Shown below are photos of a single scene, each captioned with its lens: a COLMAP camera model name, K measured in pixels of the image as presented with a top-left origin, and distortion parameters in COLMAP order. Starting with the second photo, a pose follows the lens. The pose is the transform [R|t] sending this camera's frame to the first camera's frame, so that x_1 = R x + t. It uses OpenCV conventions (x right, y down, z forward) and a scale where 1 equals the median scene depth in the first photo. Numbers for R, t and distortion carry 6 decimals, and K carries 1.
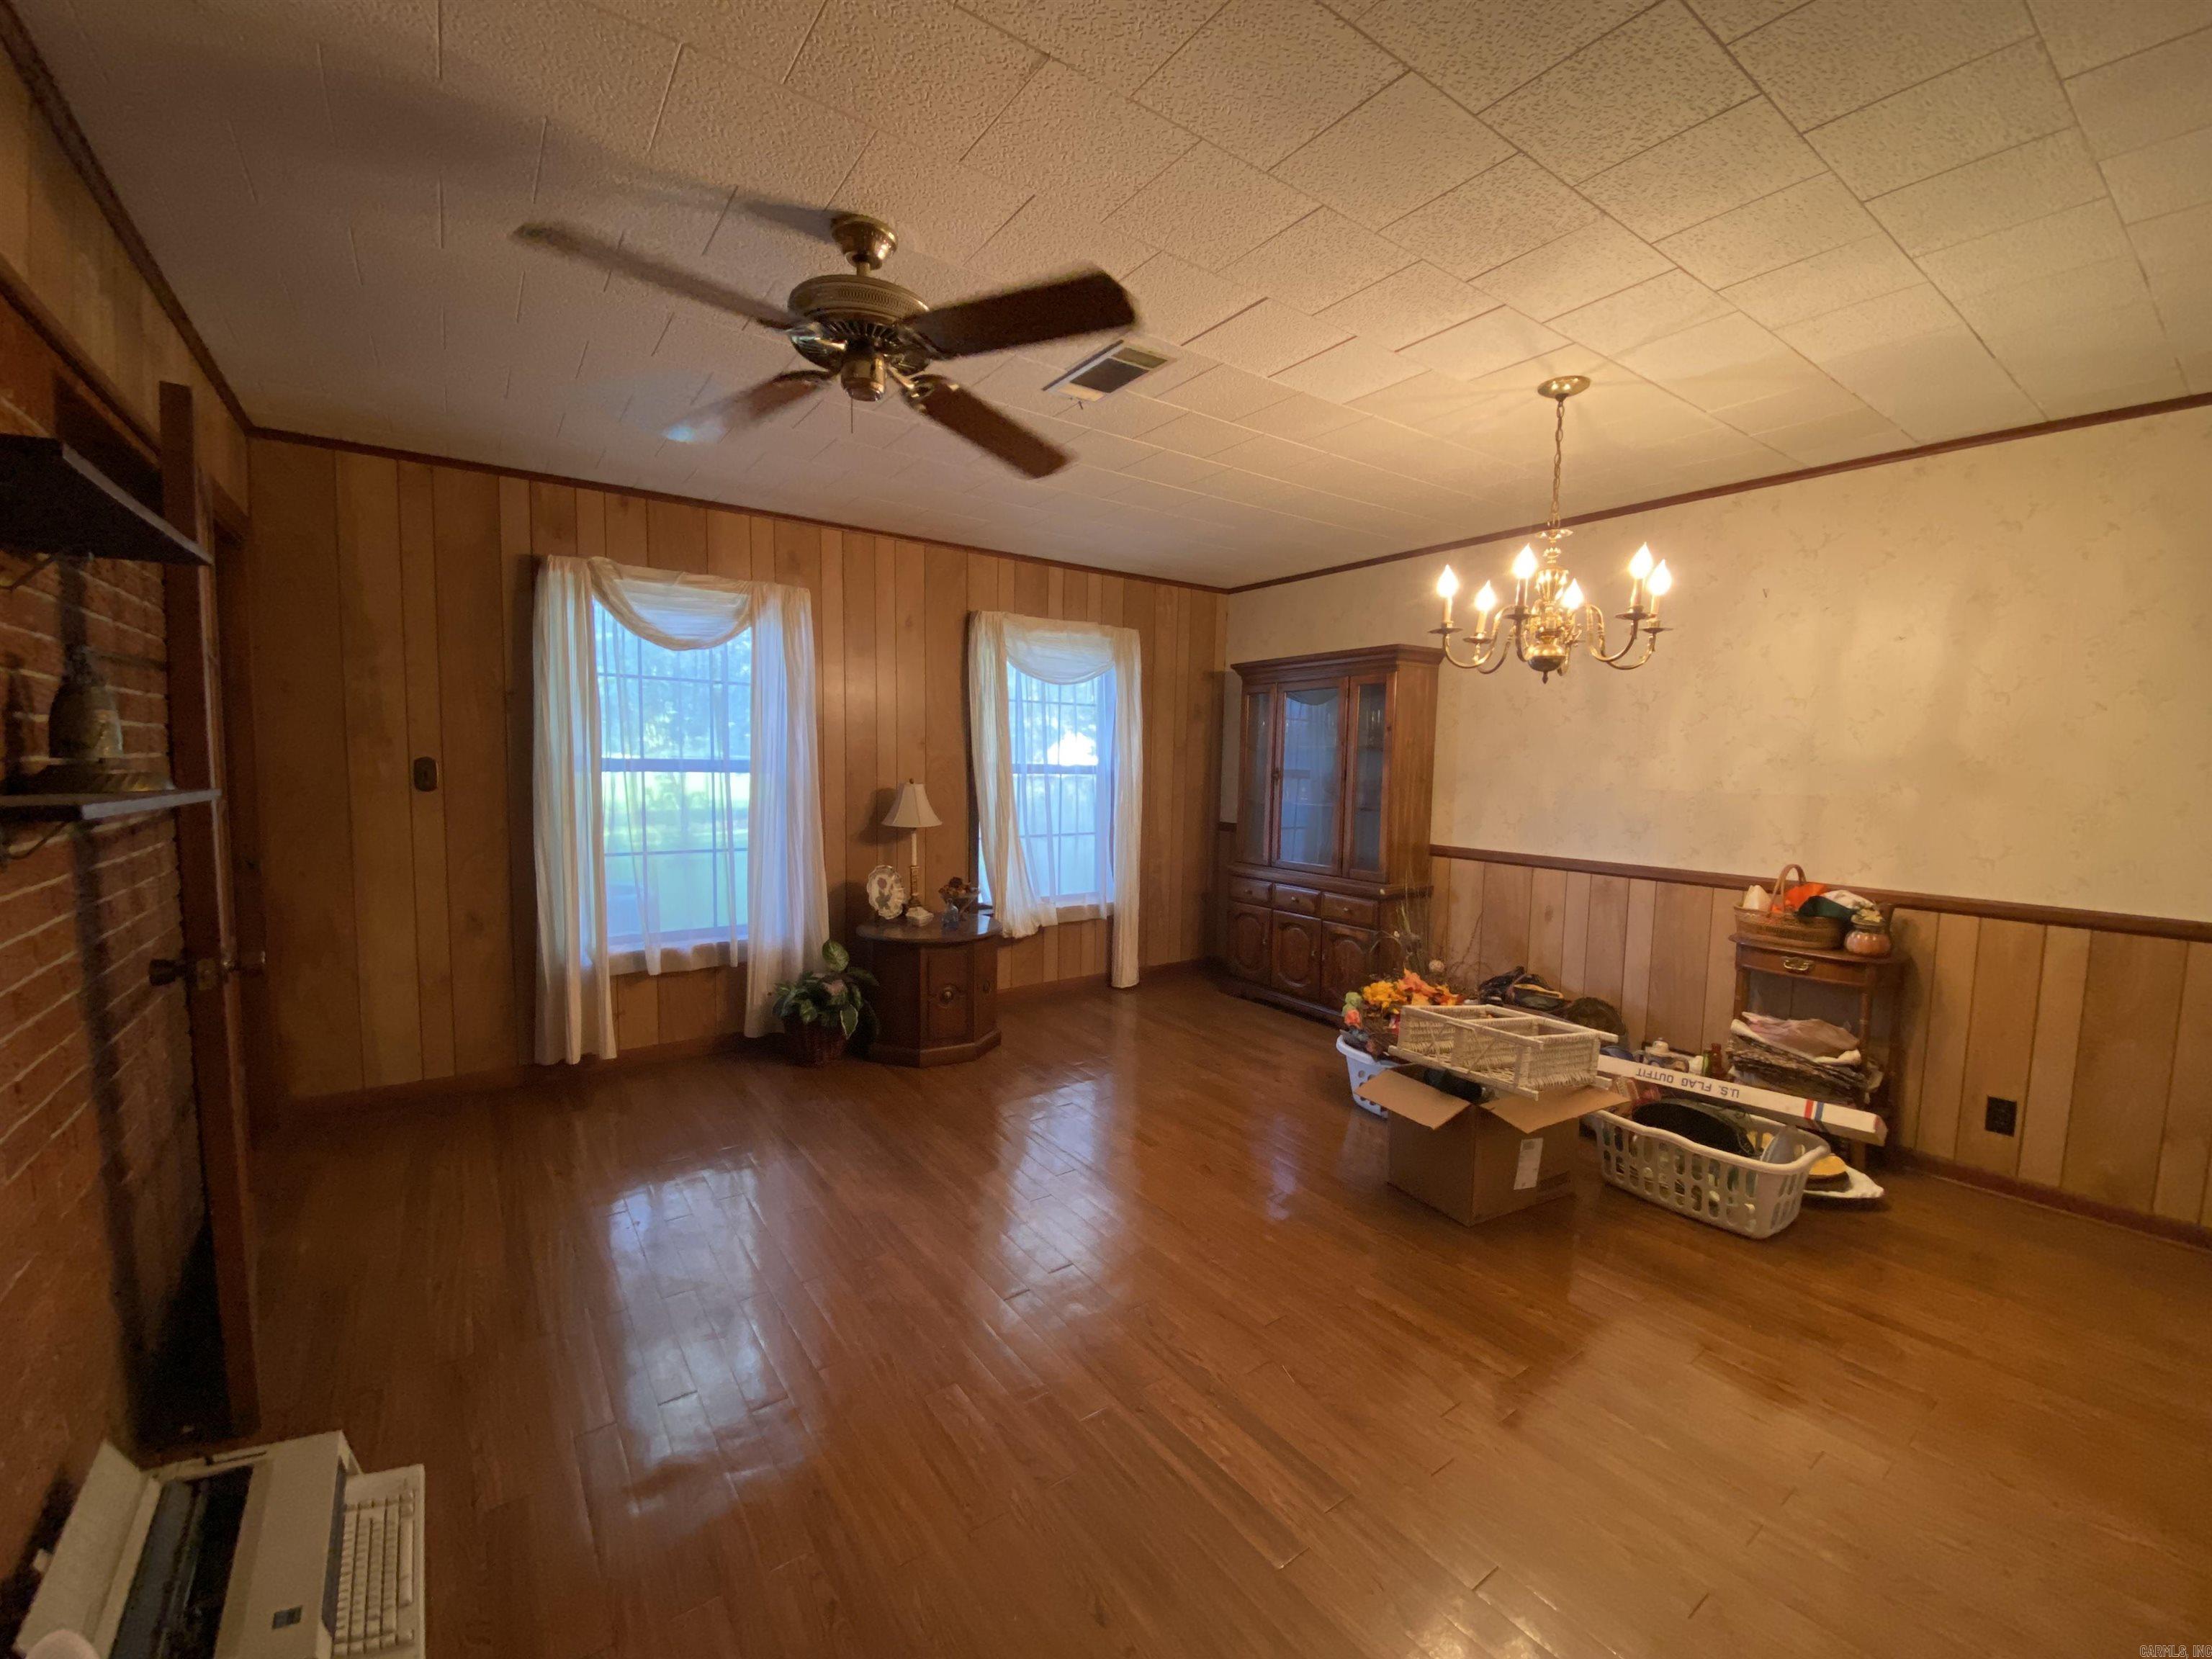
lens RADIAL K [[910.0, 0, 1091.9], [0, 910.0, 828.8], [0, 0, 1]] dist [0.008634, -0.000663]
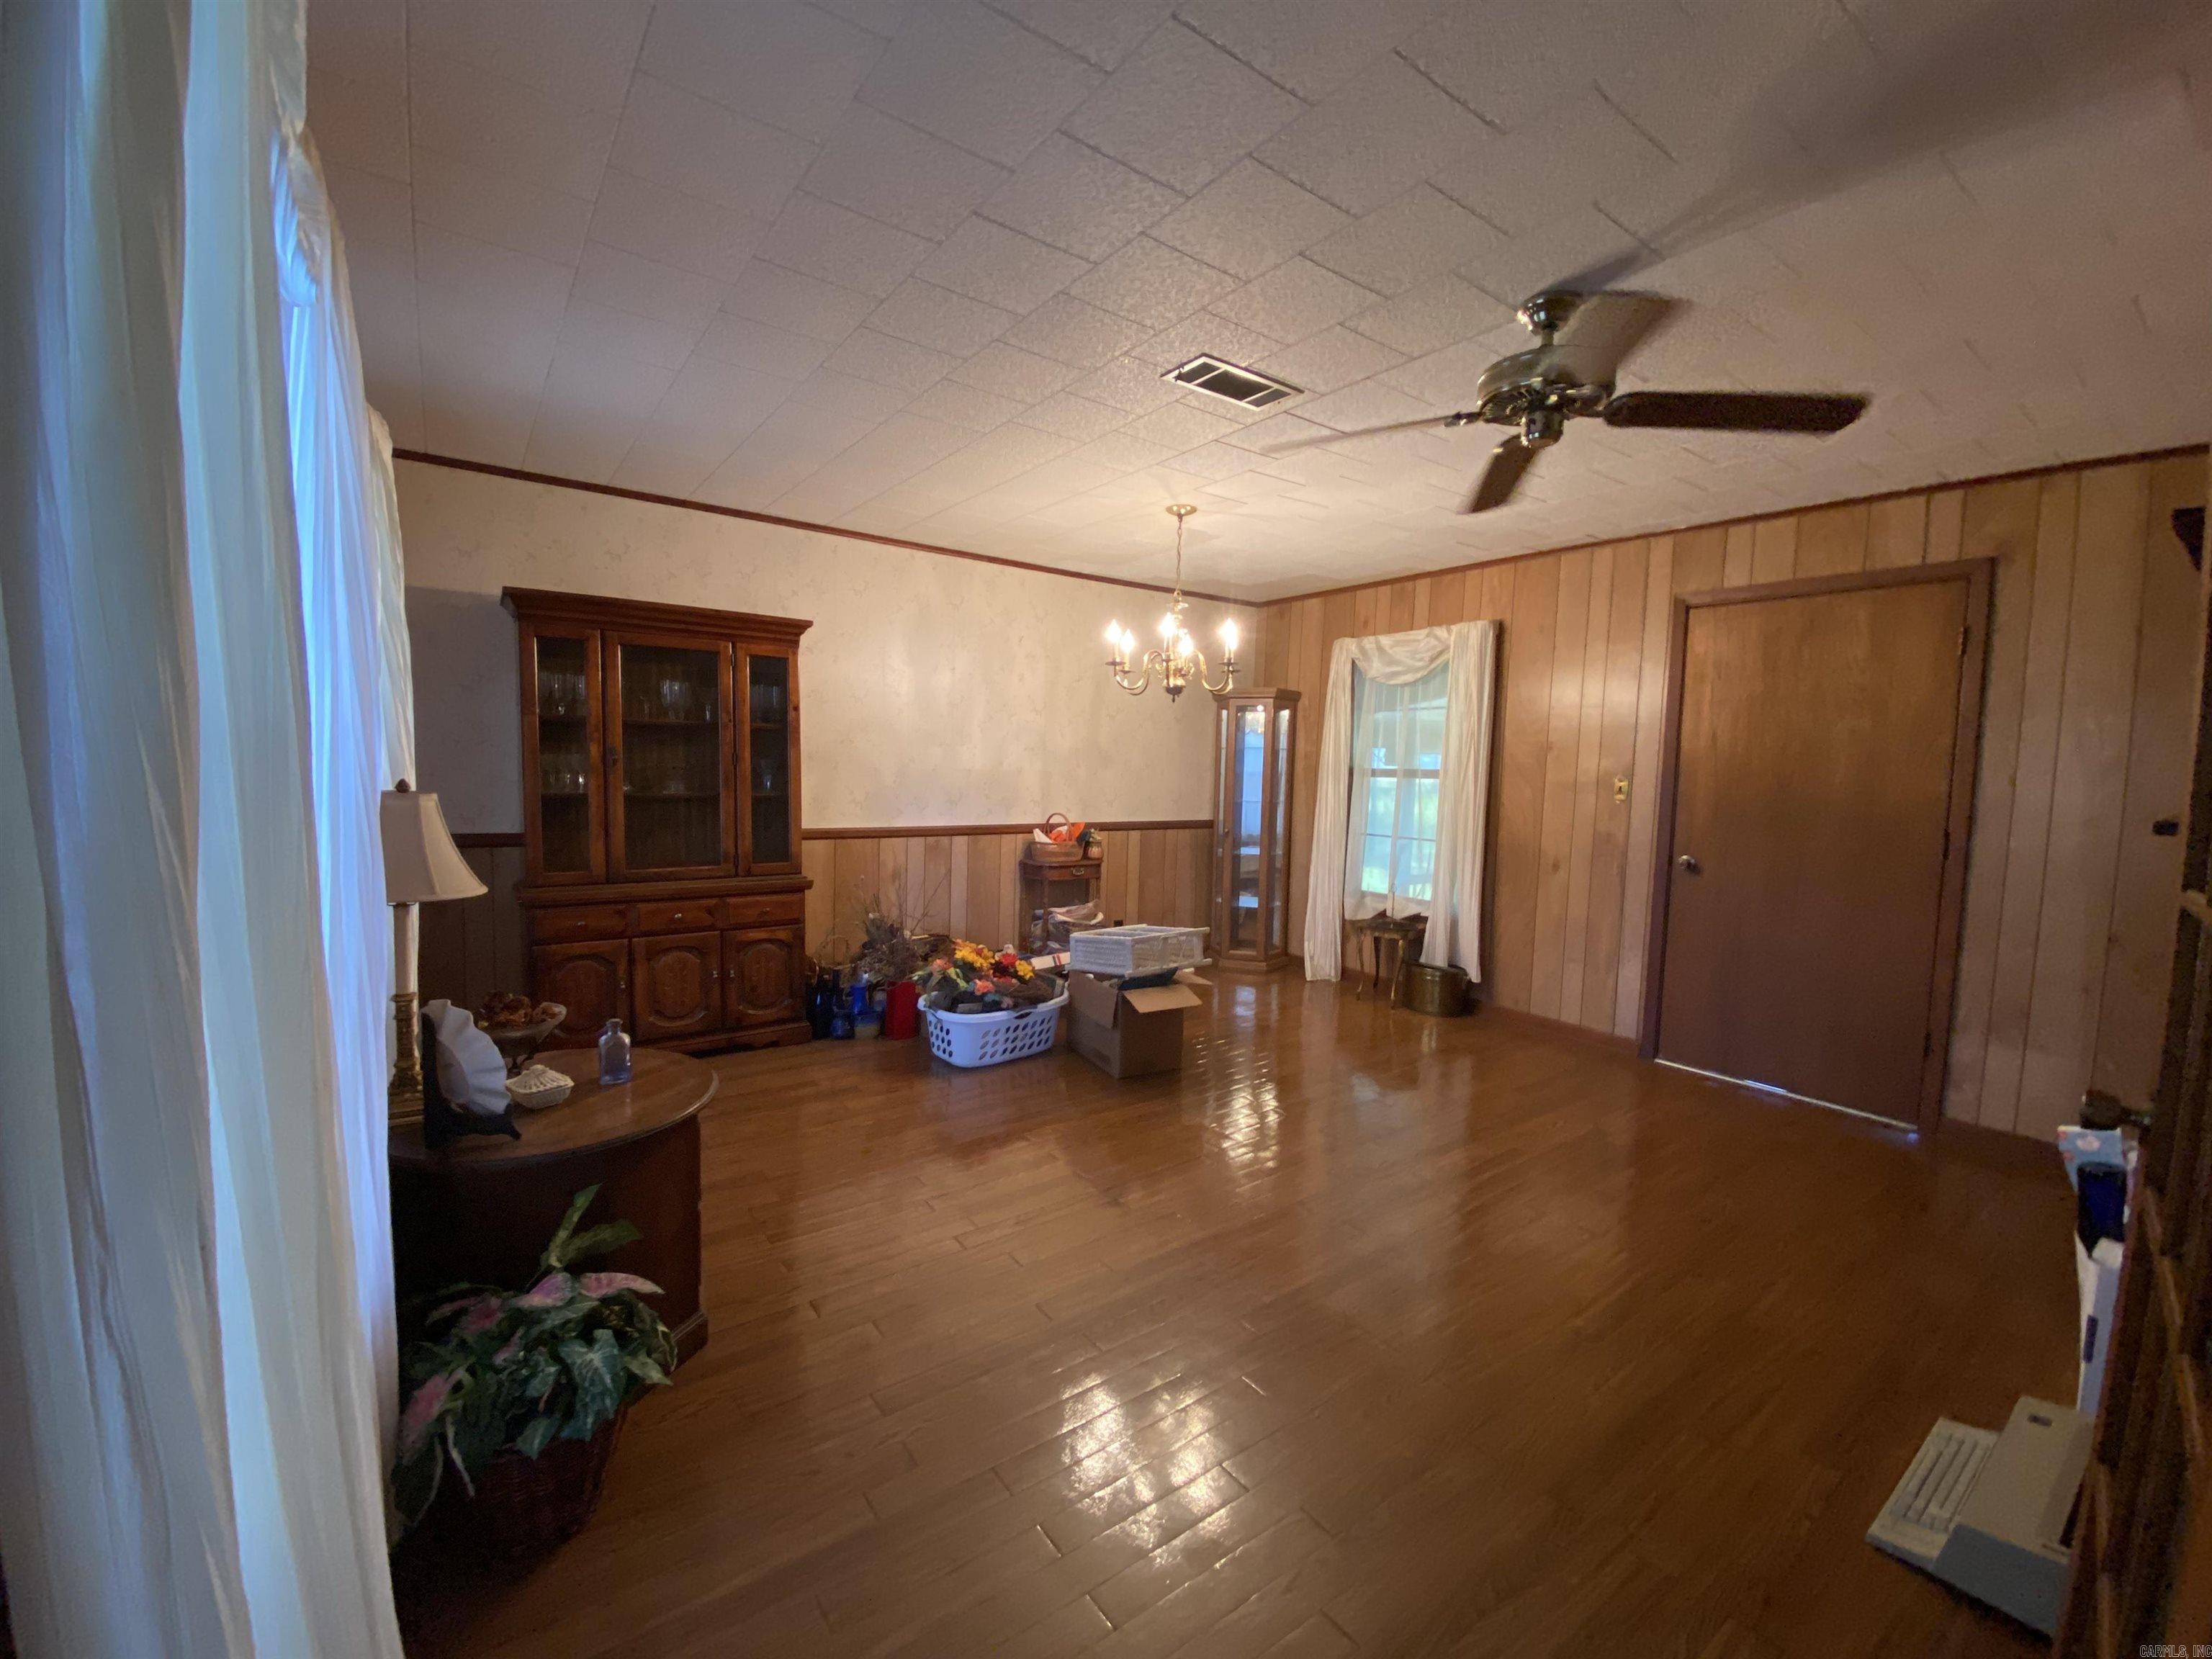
lens RADIAL K [[910.0, 0, 1100.2], [0, 910.0, 832.6], [0, 0, 1]] dist [0.008634, -0.000663]
pose [[-0.019820, -0.102828, 0.994502, -0.733502], [0.048398, 0.993432, 0.103682, -0.078151], [-0.998631, 0.050187, -0.014713, 0.823619]]
